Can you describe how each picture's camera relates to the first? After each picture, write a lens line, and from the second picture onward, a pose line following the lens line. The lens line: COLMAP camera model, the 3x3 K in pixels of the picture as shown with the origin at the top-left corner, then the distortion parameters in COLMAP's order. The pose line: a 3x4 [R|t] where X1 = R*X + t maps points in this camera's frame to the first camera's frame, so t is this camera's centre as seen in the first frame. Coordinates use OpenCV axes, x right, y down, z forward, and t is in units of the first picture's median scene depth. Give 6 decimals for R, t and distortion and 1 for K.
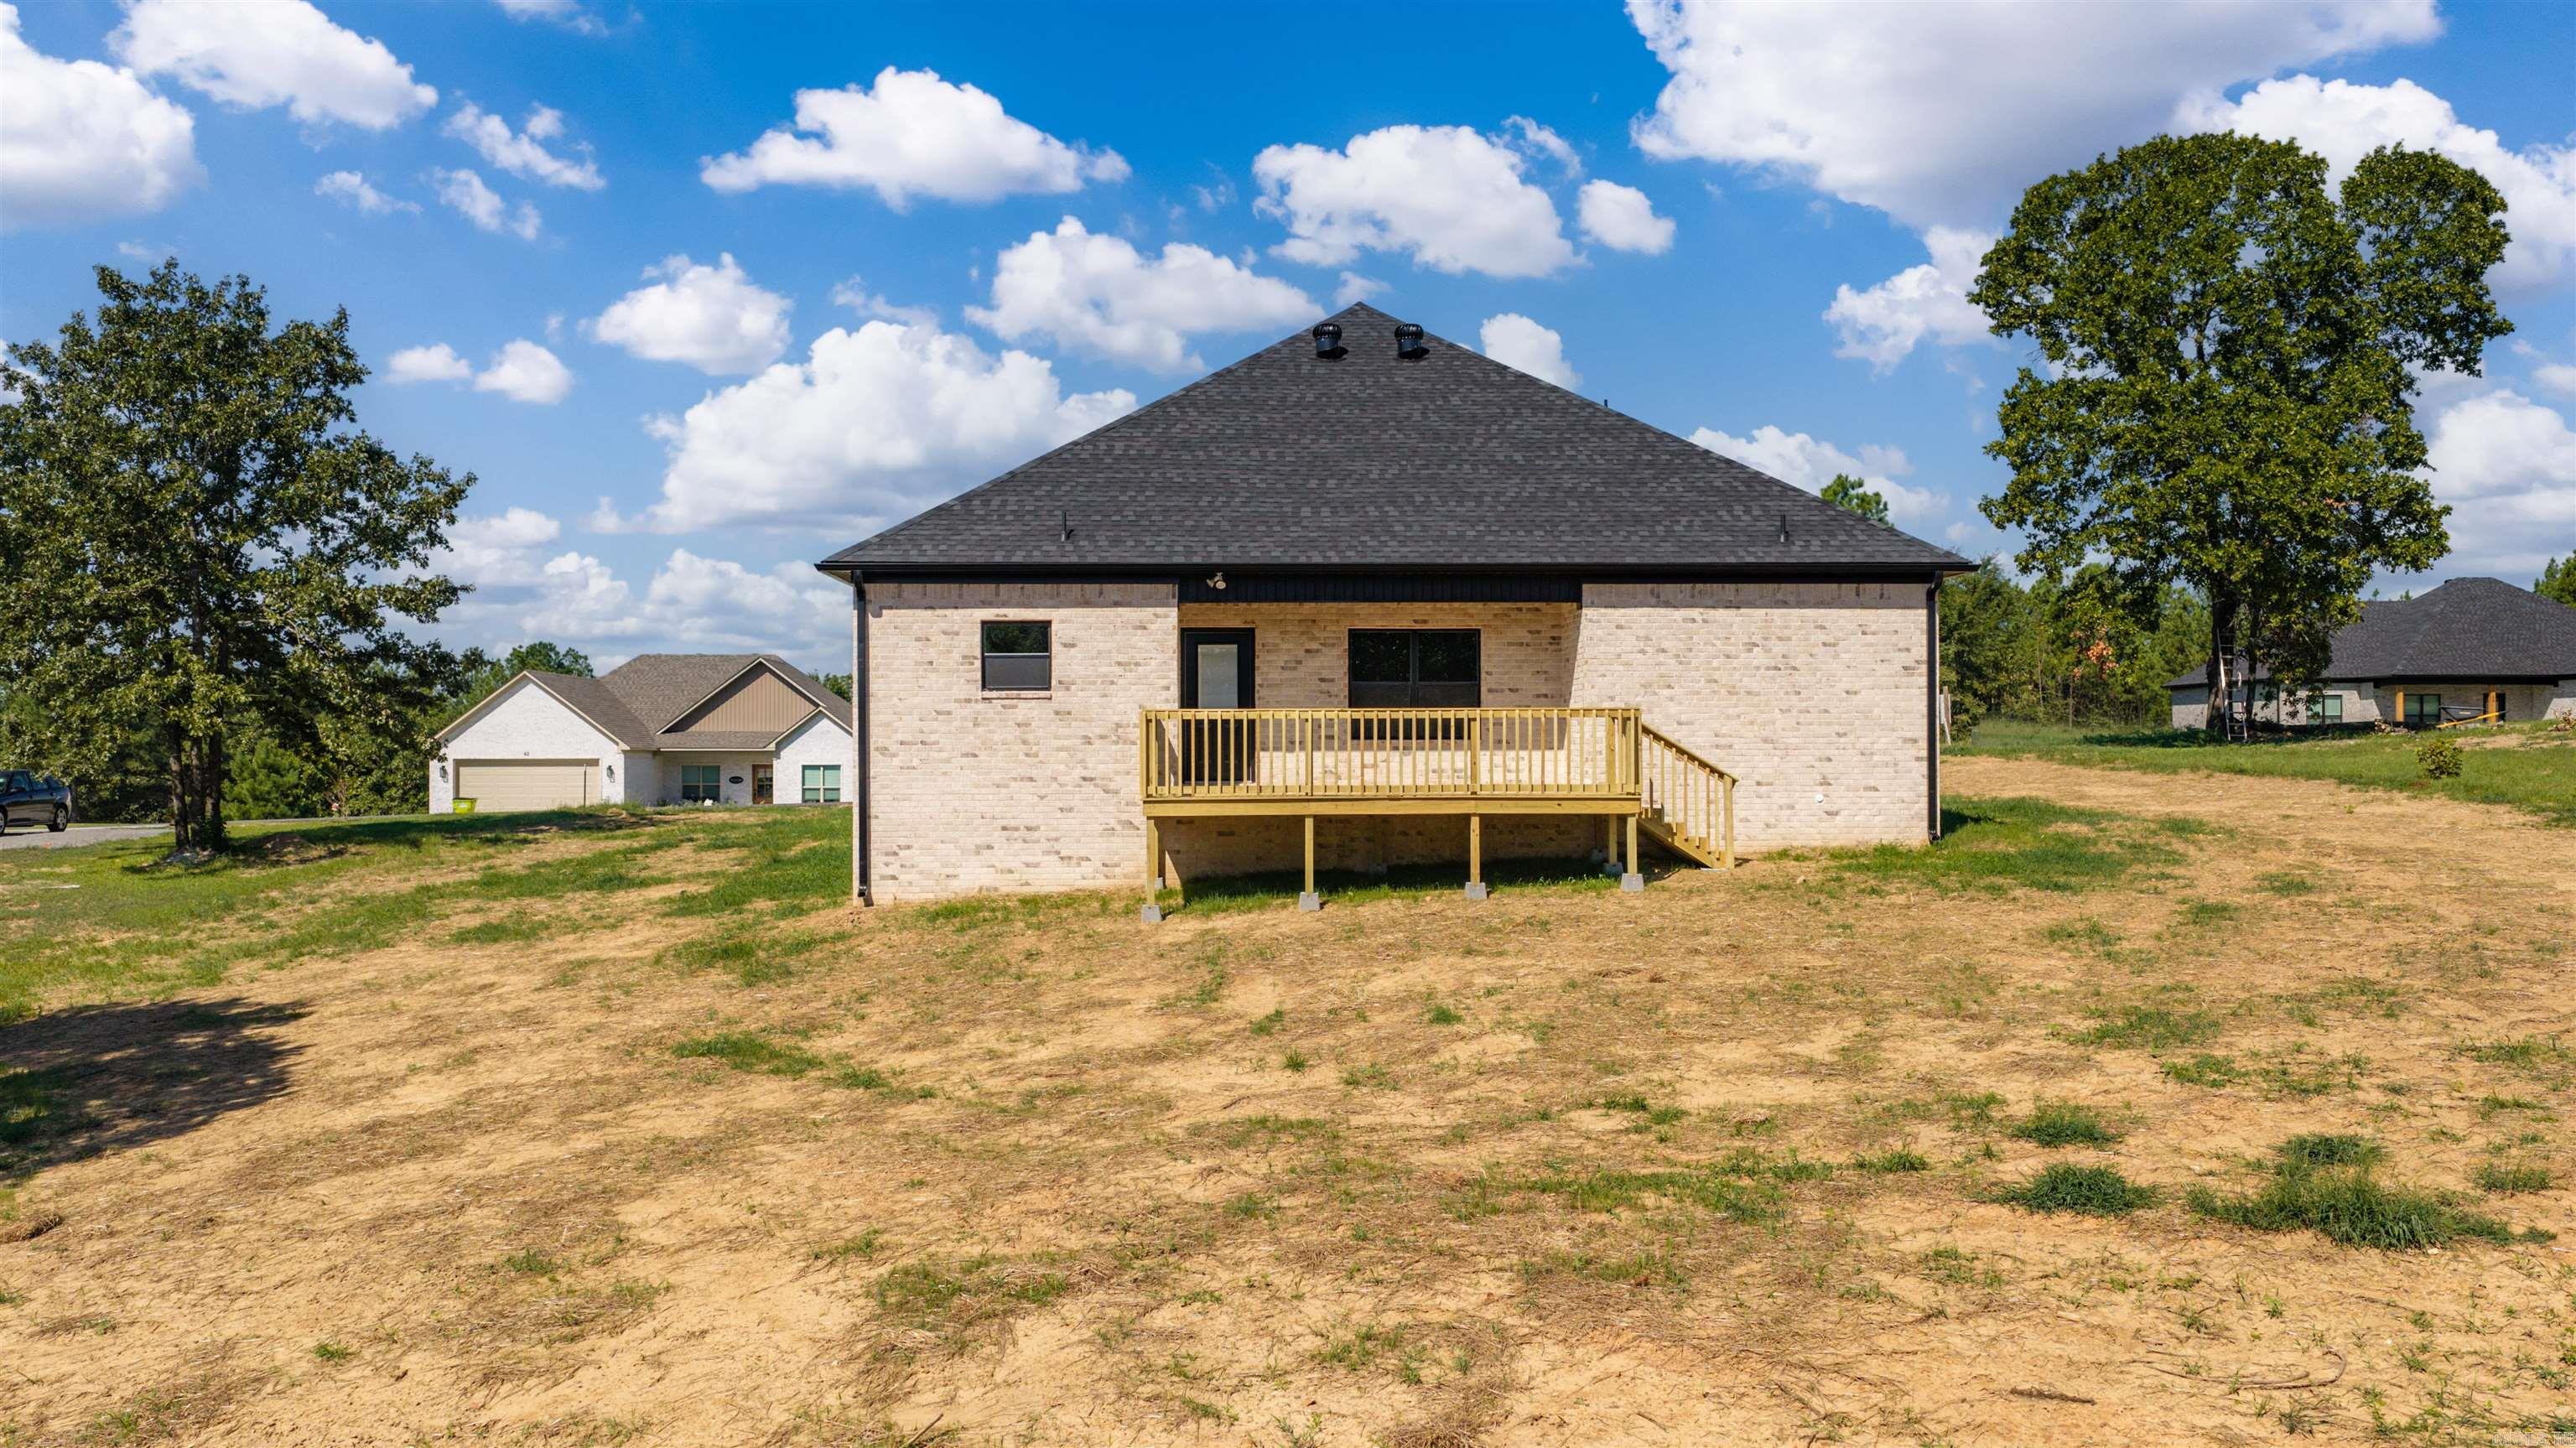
lens RADIAL K [[2193.8, 0, 1288.0], [0, 2193.8, 724.0], [0, 0, 1]] dist [-0.004453, -0.005225]
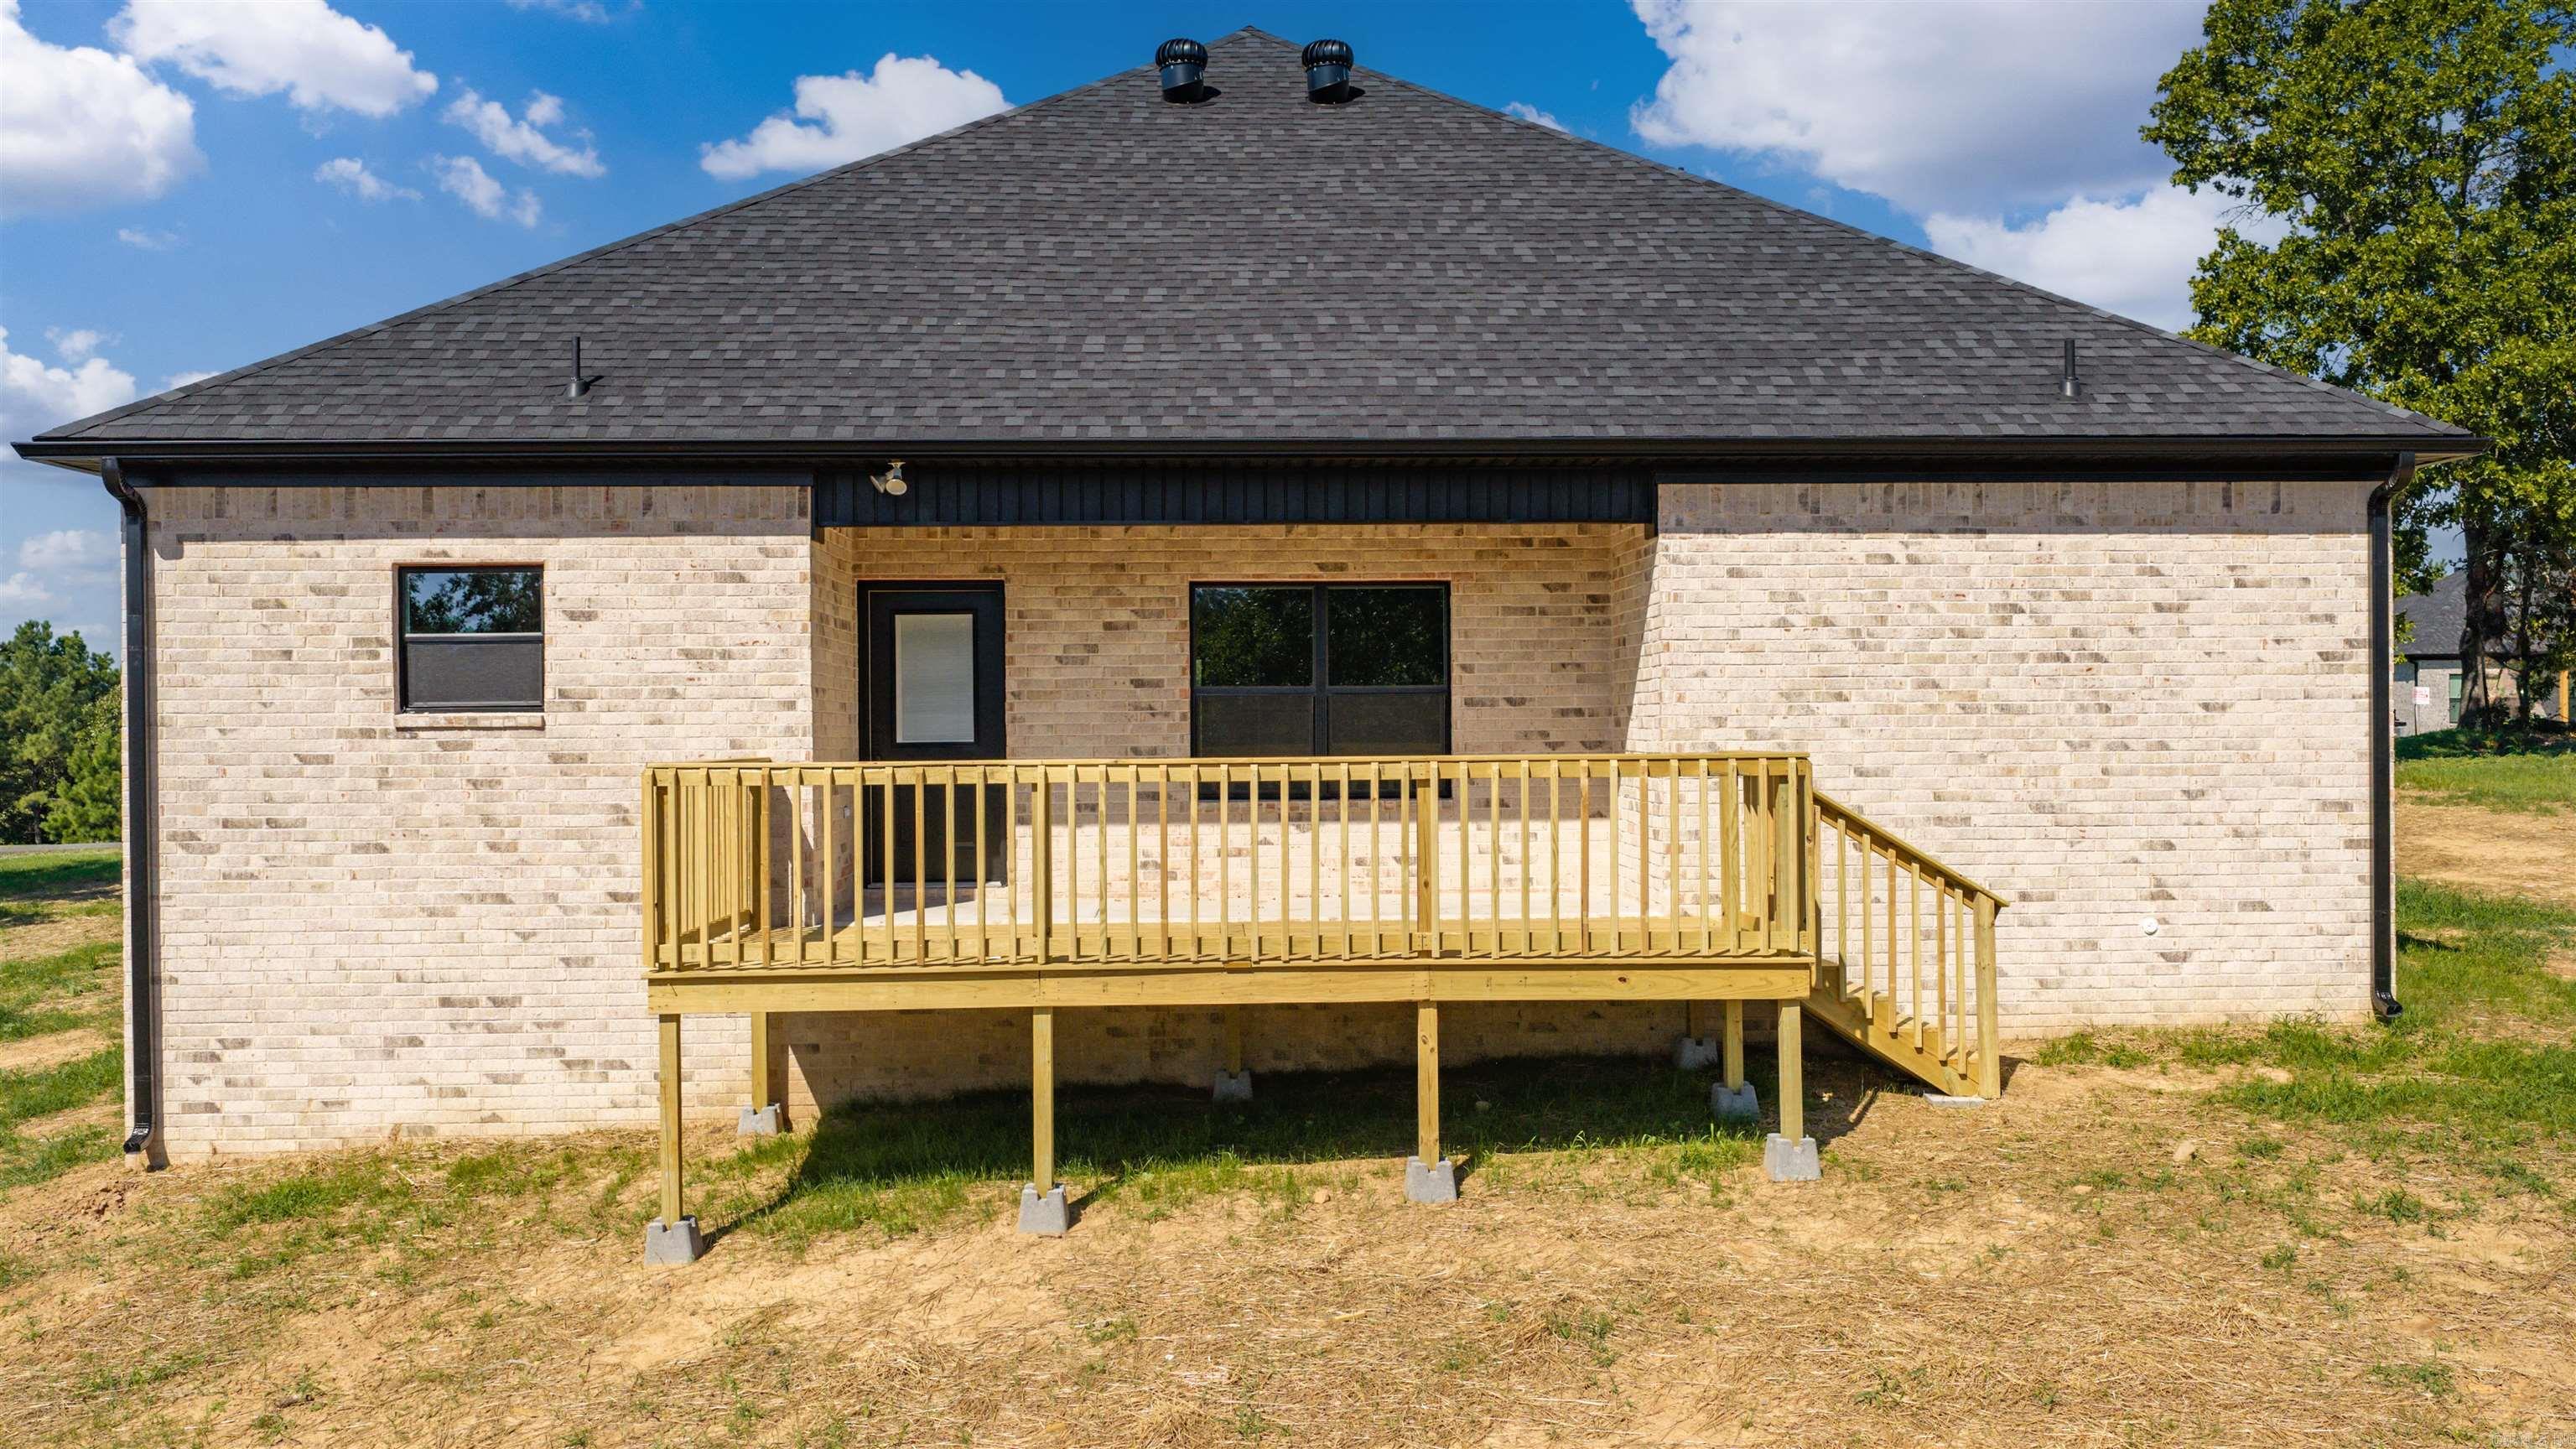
lens RADIAL K [[2291.0, 0, 1311.2], [0, 2291.0, 720.6], [0, 0, 1]] dist [0.004417, -0.005950]
pose [[0.999905, -0.004772, 0.012951, 0.051625], [0.004676, 0.999962, 0.007359, -0.016083], [-0.012986, -0.007298, 0.999889, 0.500481]]
